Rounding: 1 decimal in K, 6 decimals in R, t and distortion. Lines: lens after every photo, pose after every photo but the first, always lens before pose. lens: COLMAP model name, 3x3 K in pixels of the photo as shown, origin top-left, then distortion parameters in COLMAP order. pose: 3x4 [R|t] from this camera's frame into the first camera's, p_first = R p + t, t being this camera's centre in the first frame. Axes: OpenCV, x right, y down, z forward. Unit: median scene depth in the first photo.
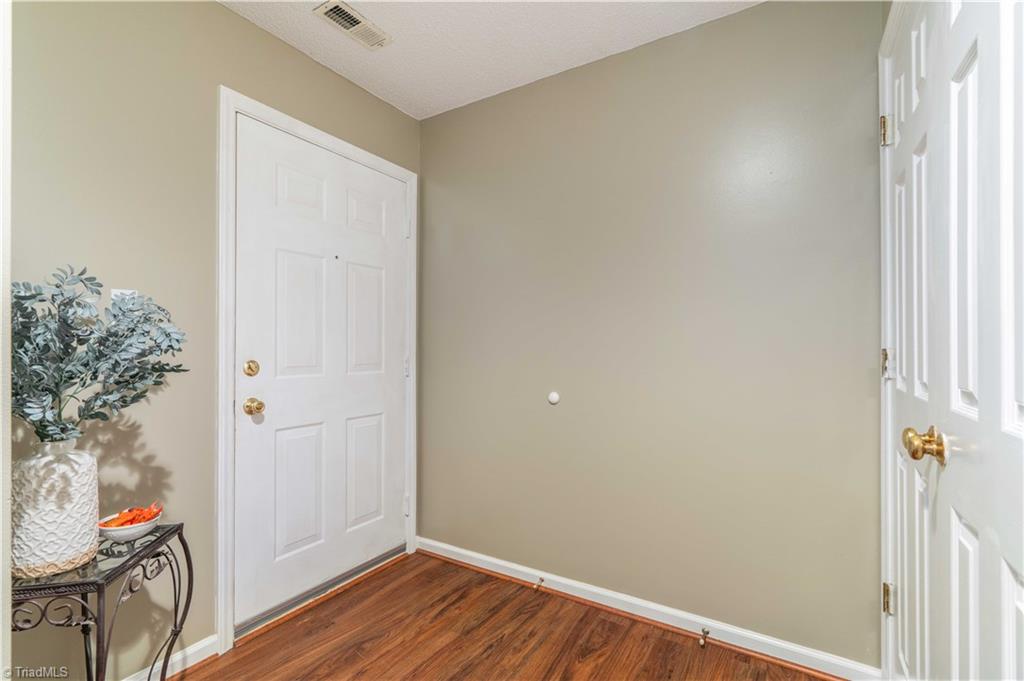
lens RADIAL K [[473.8, 0, 514.1], [0, 473.8, 344.6], [0, 0, 1]] dist [0.001607, 0.000346]
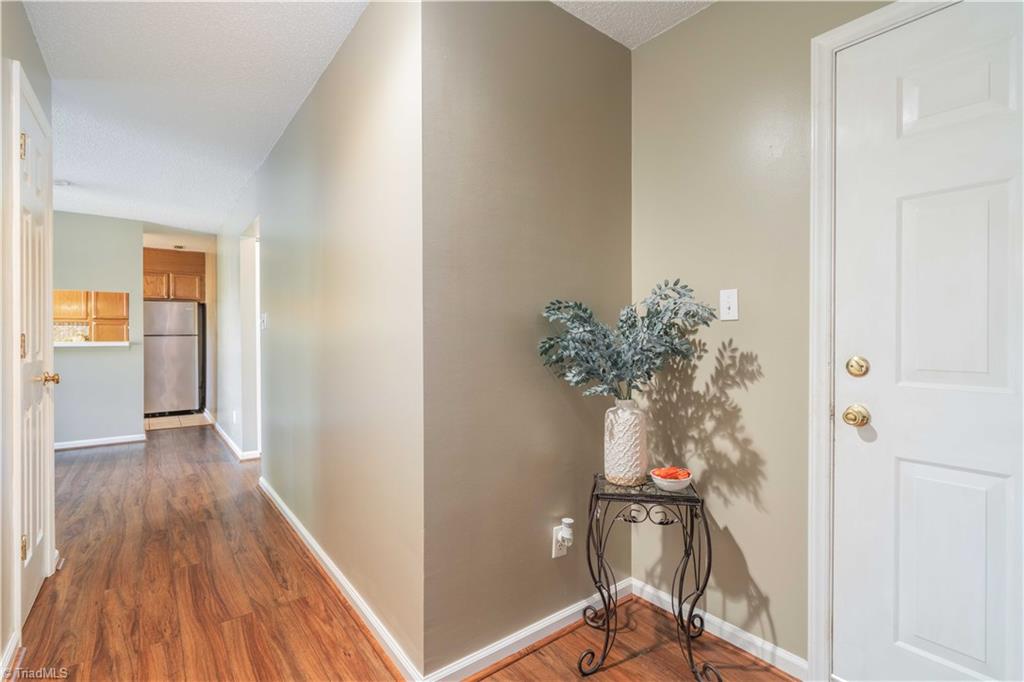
lens RADIAL K [[473.8, 0, 515.1], [0, 473.8, 336.7], [0, 0, 1]] dist [0.001607, 0.000346]
pose [[-0.349719, 0.001657, -0.936853, 0.434919], [0.003288, 0.999994, 0.000542, -0.001860], [0.936849, -0.002891, -0.349722, 0.882088]]
